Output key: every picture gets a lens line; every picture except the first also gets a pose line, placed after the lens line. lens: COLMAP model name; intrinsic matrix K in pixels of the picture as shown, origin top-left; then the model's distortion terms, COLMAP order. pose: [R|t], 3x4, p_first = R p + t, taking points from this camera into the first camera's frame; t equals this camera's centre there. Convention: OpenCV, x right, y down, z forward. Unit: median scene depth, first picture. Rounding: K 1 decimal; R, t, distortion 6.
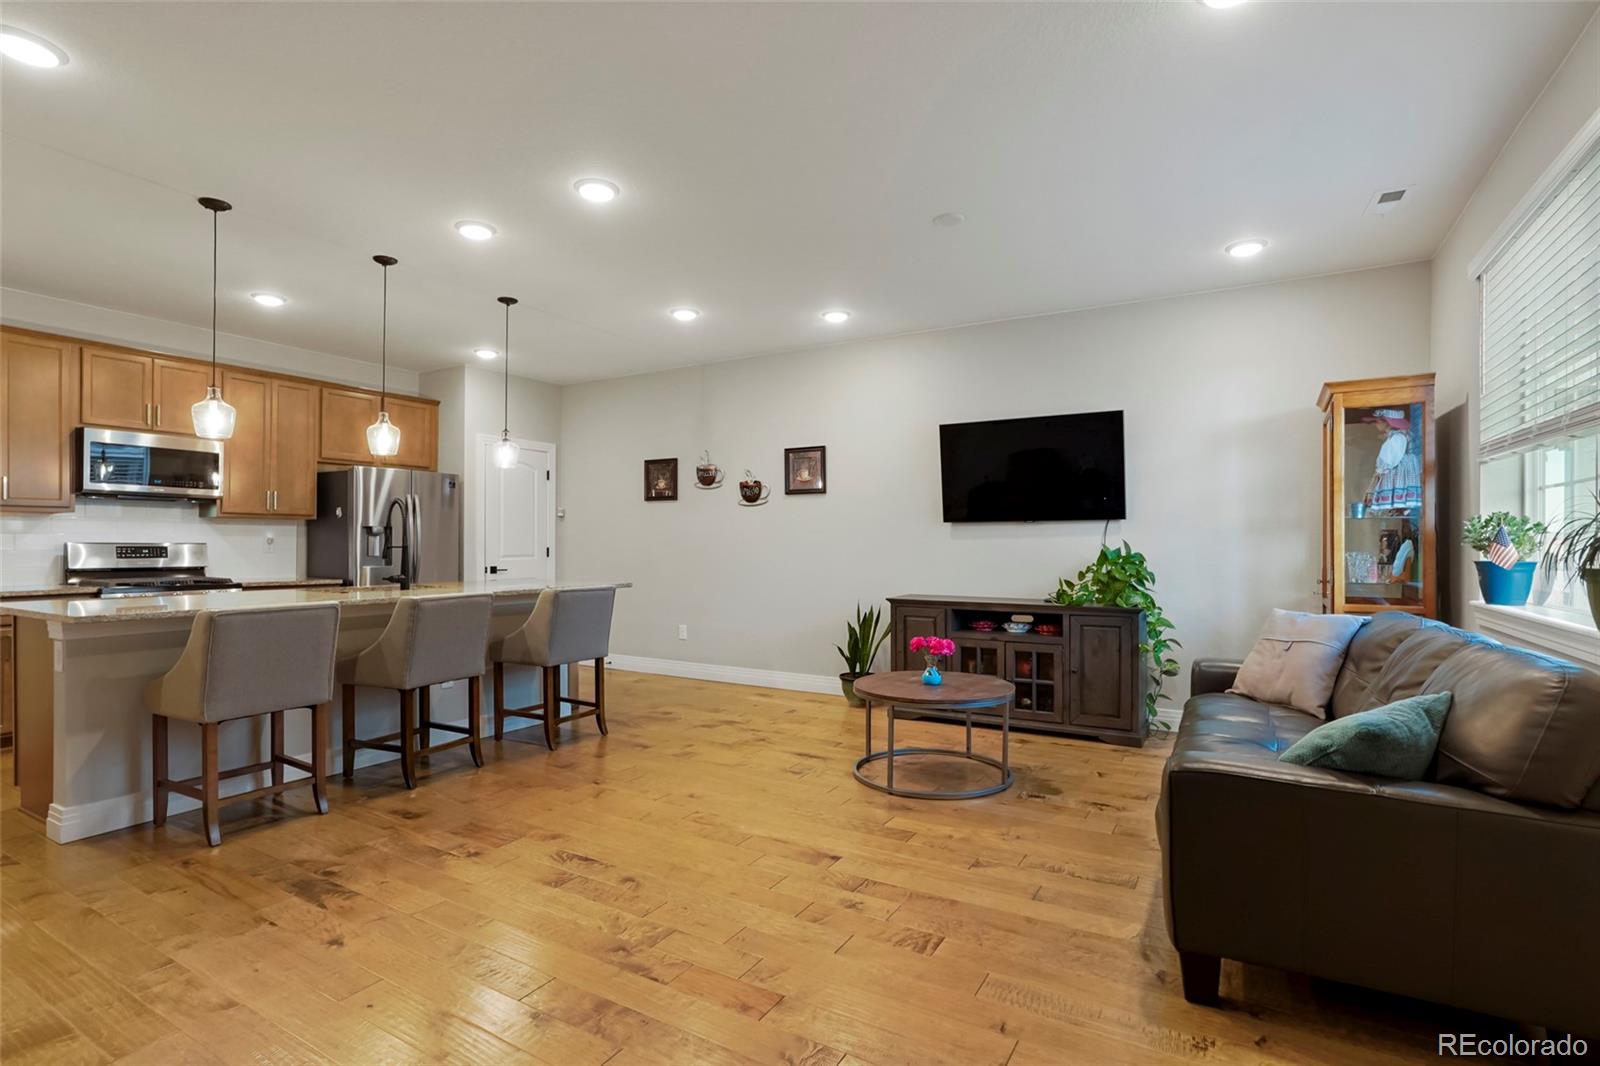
lens RADIAL K [[776.0, 0, 794.6], [0, 776.0, 544.0], [0, 0, 1]] dist [-0.051926, 0.032846]
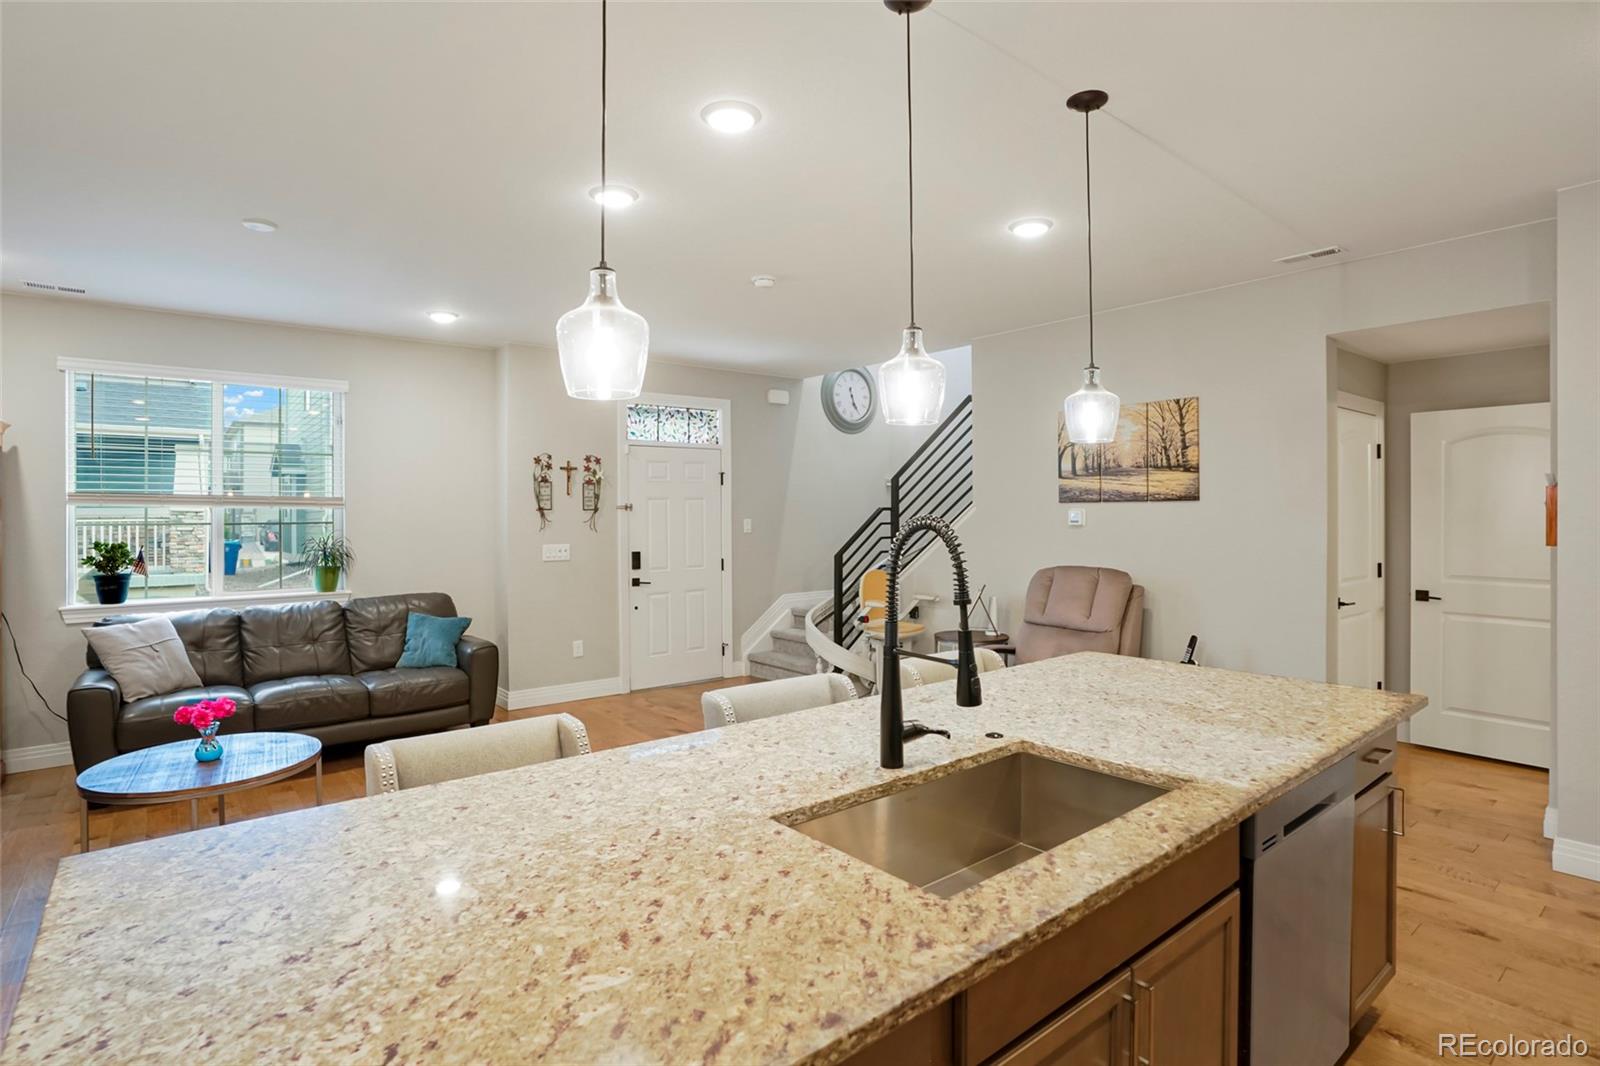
lens RADIAL K [[809.8, 0, 804.0], [0, 809.8, 518.7], [0, 0, 1]] dist [-0.025466, 0.000355]
pose [[-0.942318, 0.001640, 0.334716, -0.523802], [0.003905, 0.999974, 0.006095, -0.054961], [-0.334697, 0.007051, -0.942299, 1.214437]]
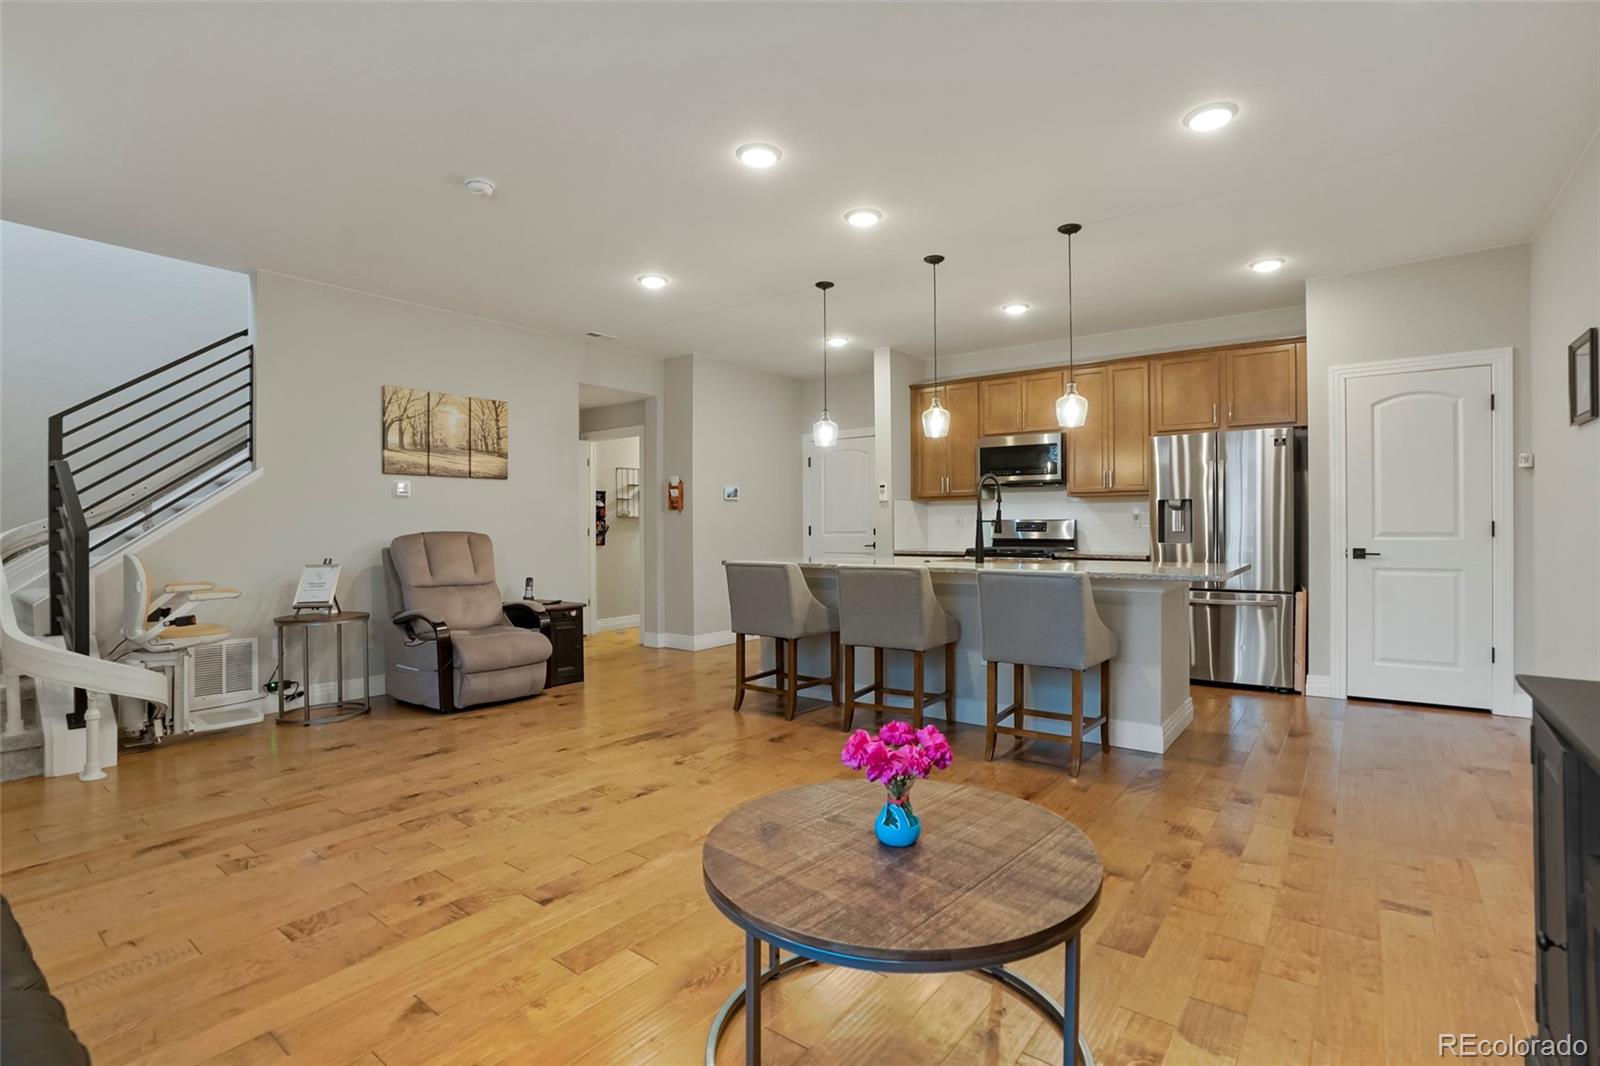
lens RADIAL K [[748.9, 0, 808.4], [0, 748.9, 527.1], [0, 0, 1]] dist [-0.050194, 0.022091]
pose [[-0.109691, 0.000953, -0.993965, 0.450276], [0.007196, 0.999974, 0.000165, 0.008146], [0.993940, -0.007134, -0.109695, 0.772203]]
